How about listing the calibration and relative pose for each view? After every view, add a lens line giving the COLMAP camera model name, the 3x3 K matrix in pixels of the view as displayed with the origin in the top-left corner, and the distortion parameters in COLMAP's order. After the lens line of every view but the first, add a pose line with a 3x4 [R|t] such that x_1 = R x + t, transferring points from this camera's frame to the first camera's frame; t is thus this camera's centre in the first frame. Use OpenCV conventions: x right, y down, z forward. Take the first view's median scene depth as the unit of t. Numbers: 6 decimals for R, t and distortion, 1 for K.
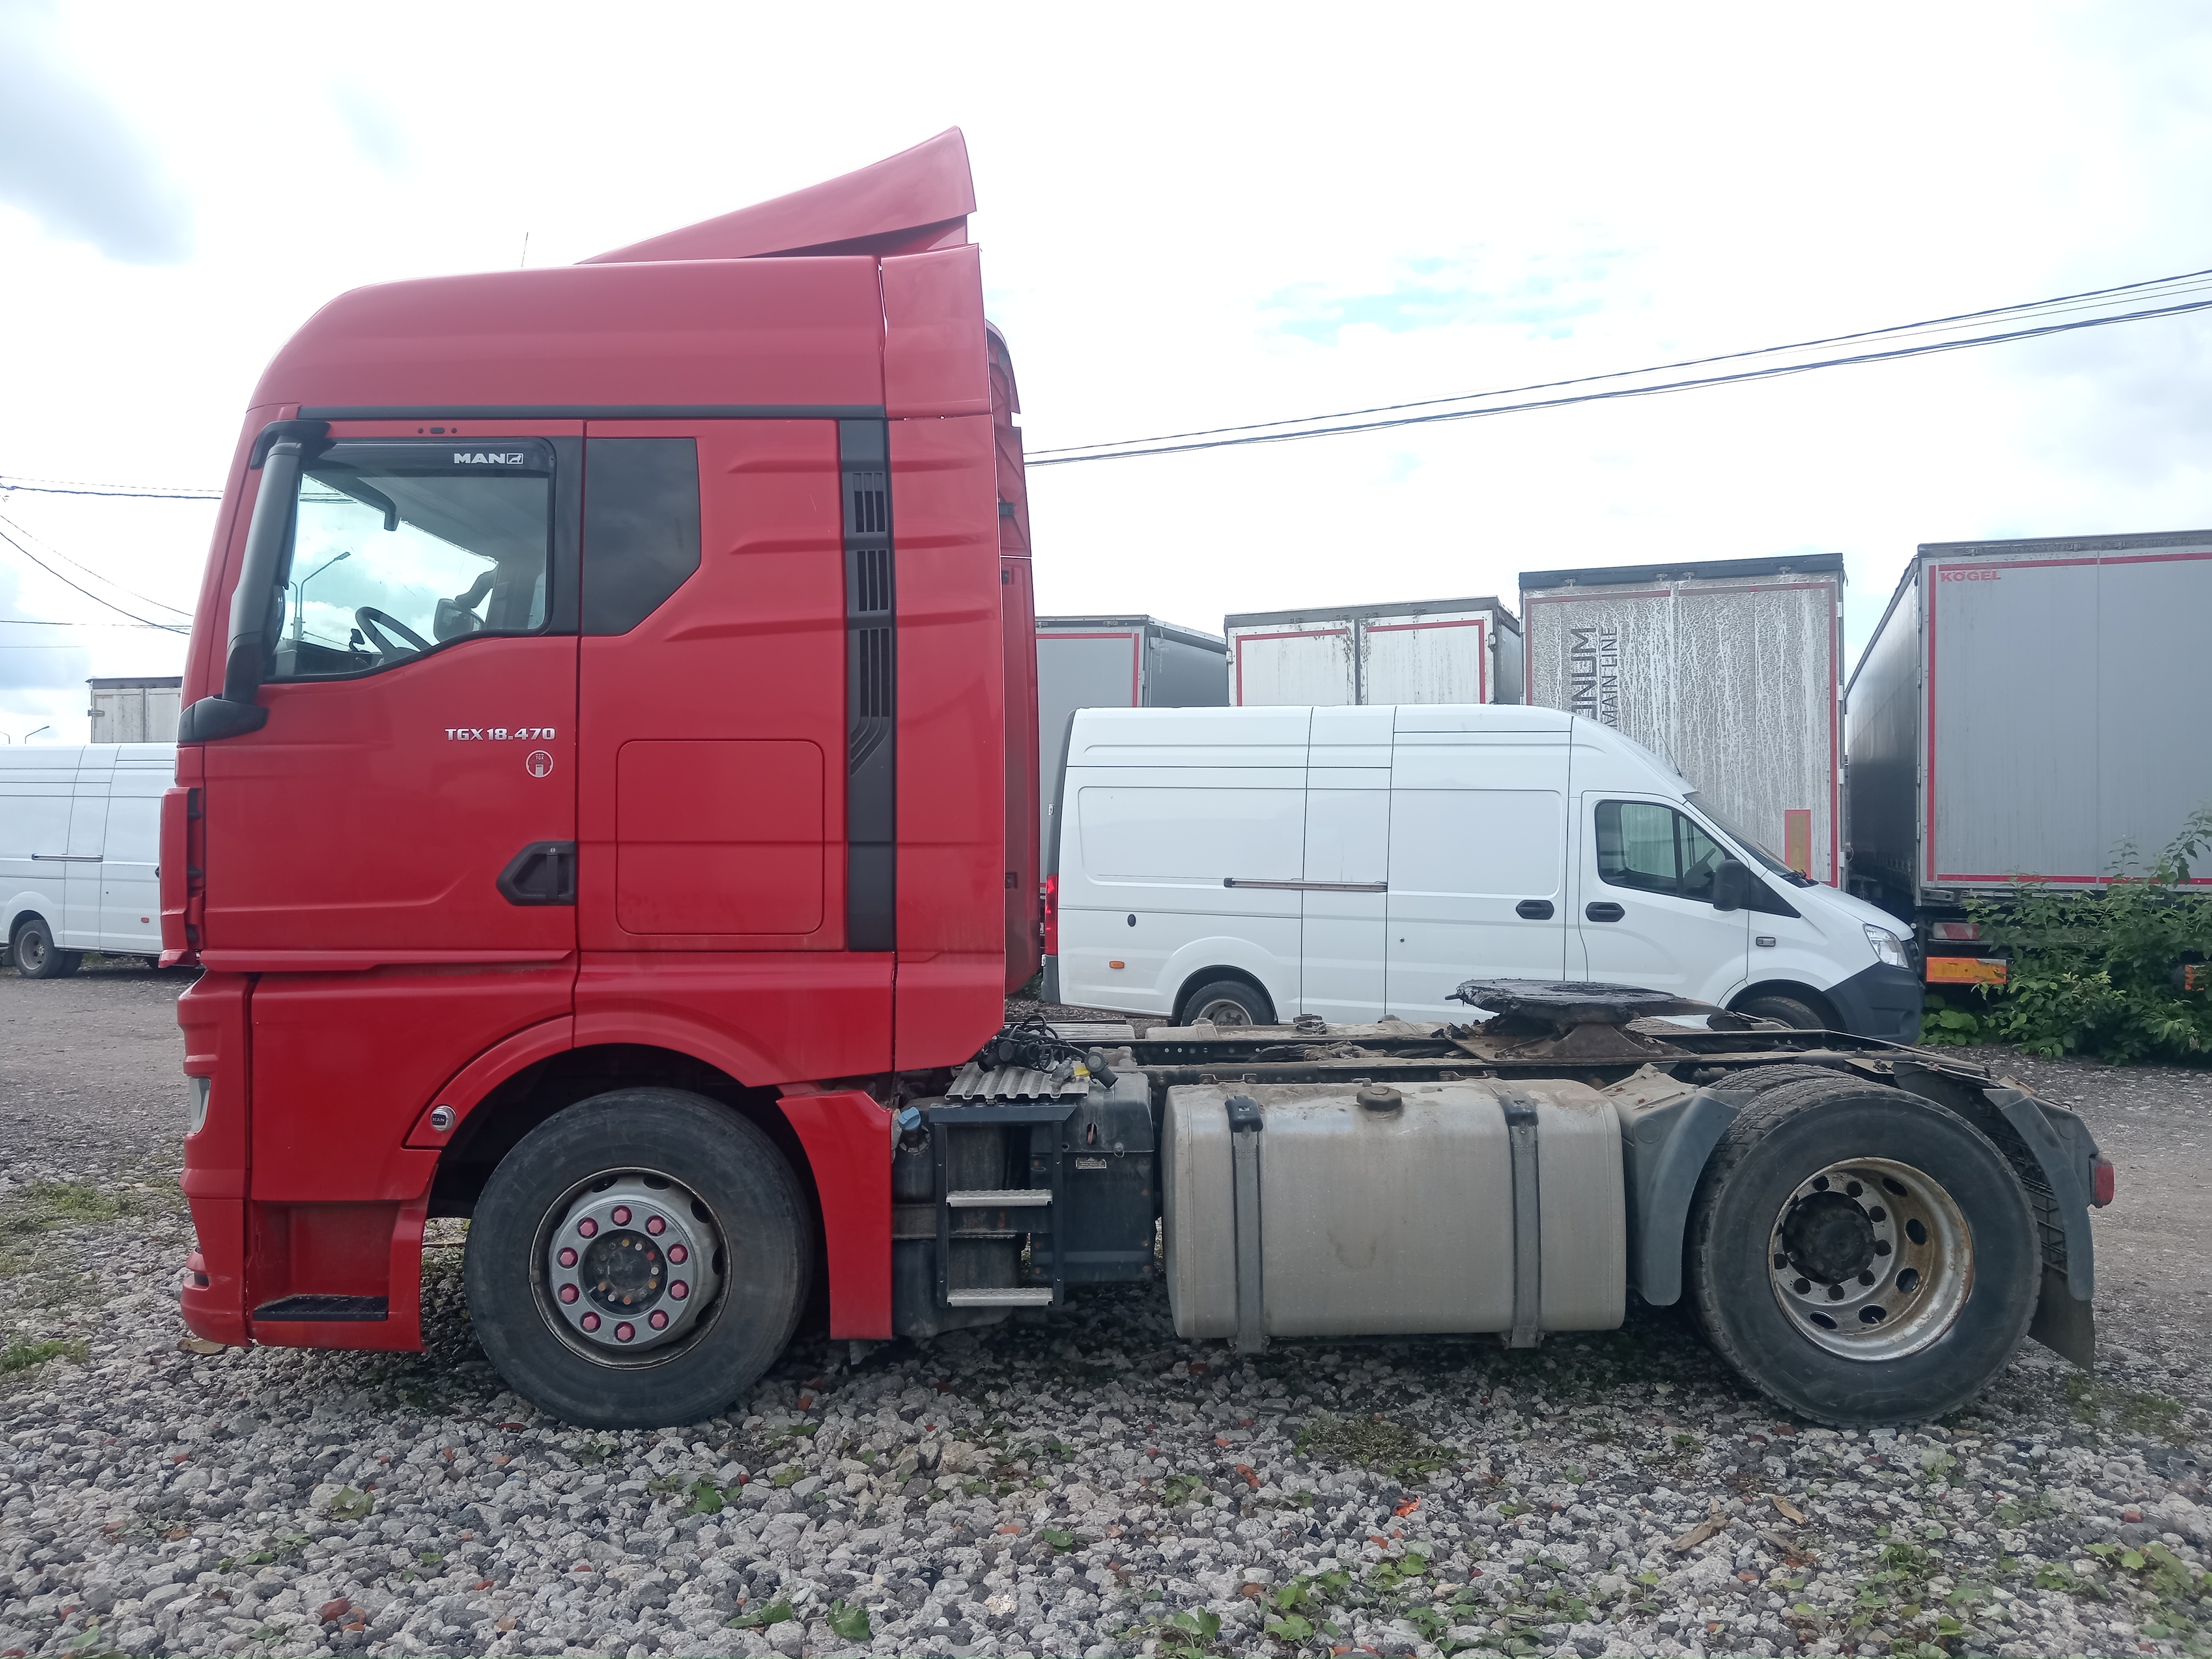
lens RADIAL K [[1751.4, 0, 1112.3], [0, 1751.4, 830.0], [0, 0, 1]] dist [-0.002844, -0.002462]
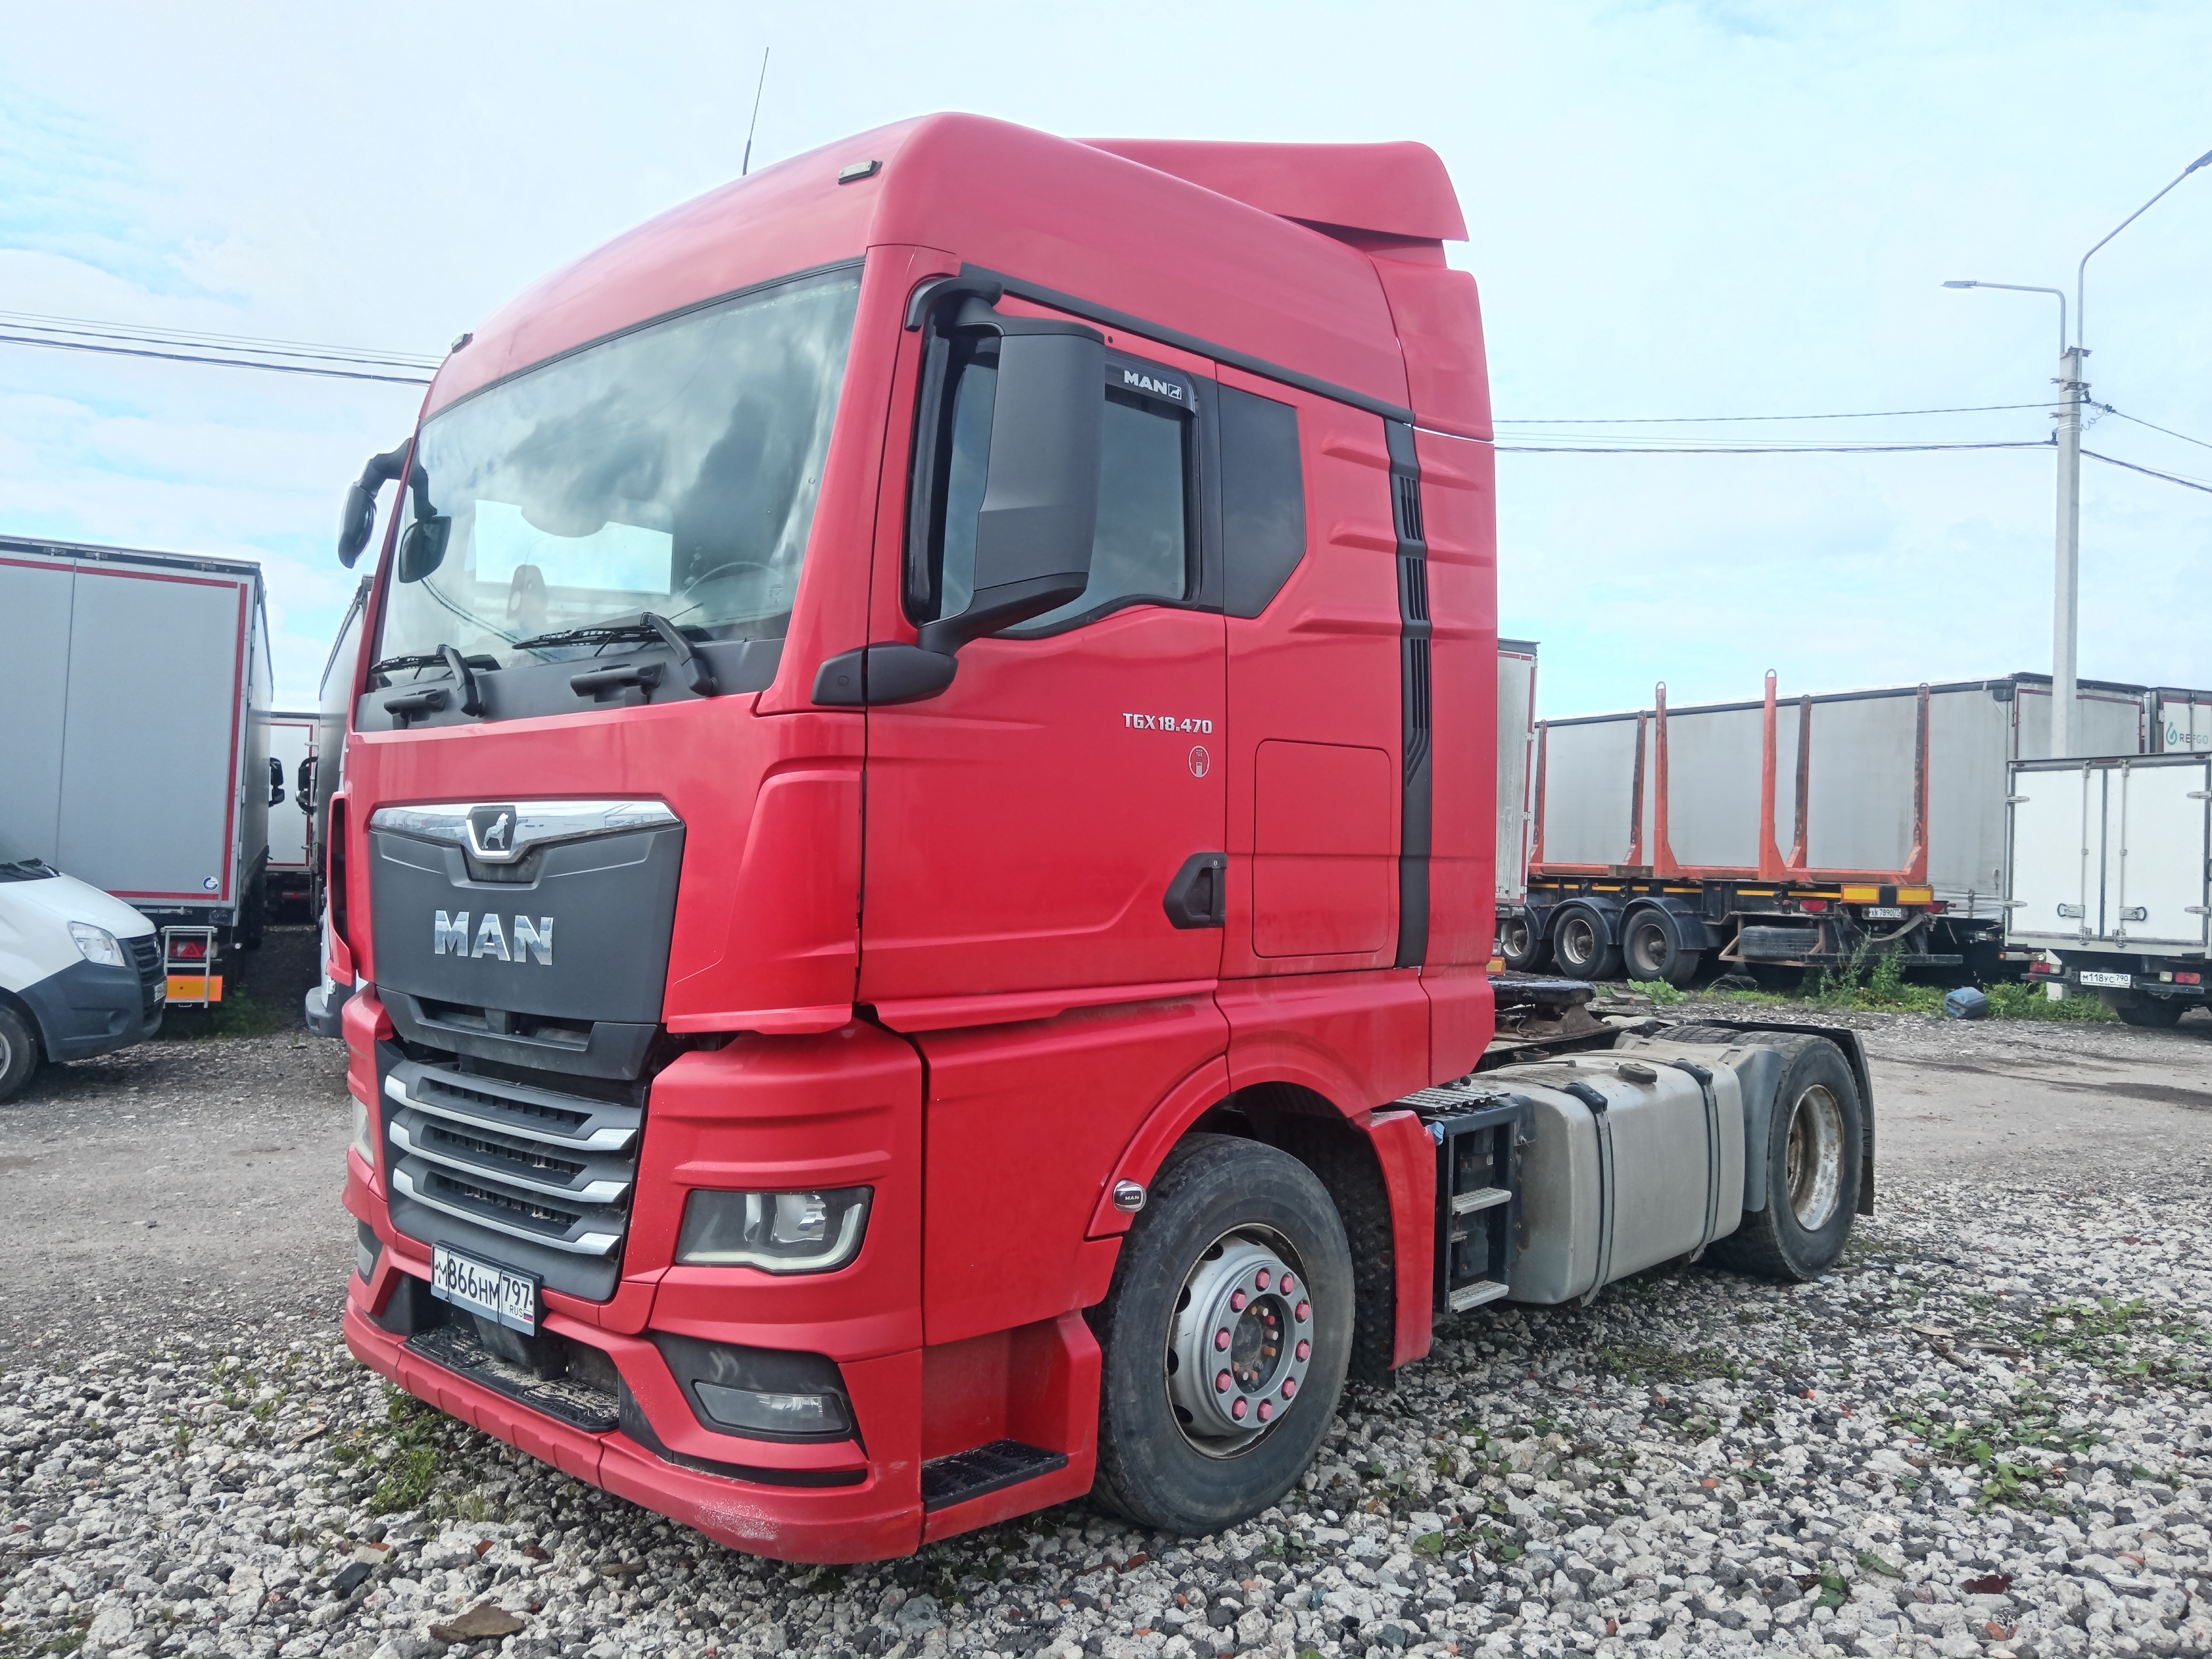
lens RADIAL K [[1751.4, 0, 1111.6], [0, 1751.4, 832.8], [0, 0, 1]] dist [-0.002844, -0.002462]
pose [[0.679881, 0.015795, 0.733152, -0.972556], [-0.018421, 0.999820, -0.004458, 0.001411], [-0.733091, -0.010475, 0.680050, 0.456140]]
